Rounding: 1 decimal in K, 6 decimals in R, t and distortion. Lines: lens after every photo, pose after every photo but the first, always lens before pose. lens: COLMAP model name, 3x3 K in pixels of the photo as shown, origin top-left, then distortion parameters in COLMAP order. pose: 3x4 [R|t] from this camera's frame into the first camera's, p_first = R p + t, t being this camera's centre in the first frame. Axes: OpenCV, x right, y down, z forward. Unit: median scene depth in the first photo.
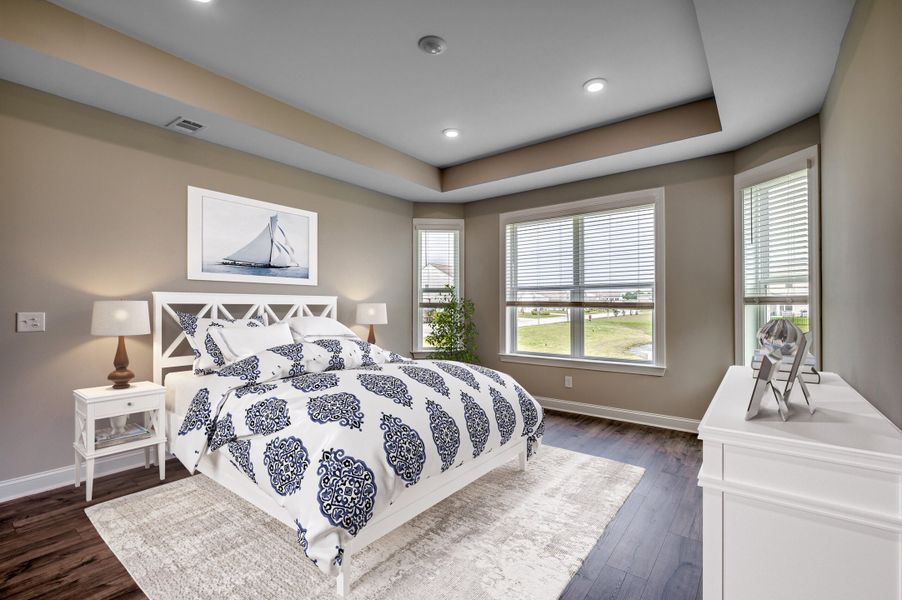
lens RADIAL K [[406.5, 0, 443.7], [0, 406.5, 298.4], [0, 0, 1]] dist [-0.018275, -0.001207]
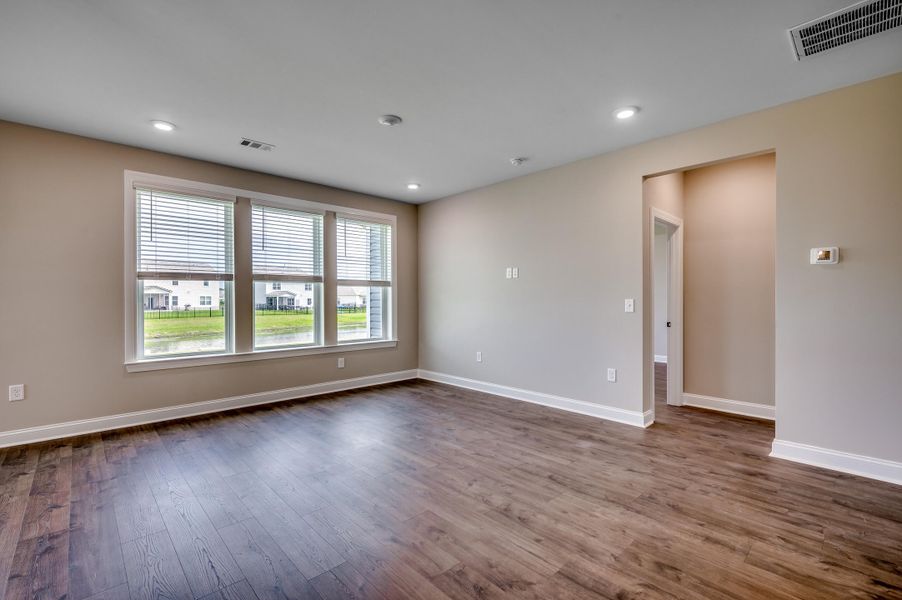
lens RADIAL K [[402.0, 0, 450.3], [0, 402.0, 303.3], [0, 0, 1]] dist [0.001524, 0.000157]
pose [[0.150171, -0.004997, 0.988647, -0.554681], [-0.021582, 0.999732, 0.008331, 0.012799], [-0.988424, -0.022588, 0.150023, 0.358544]]
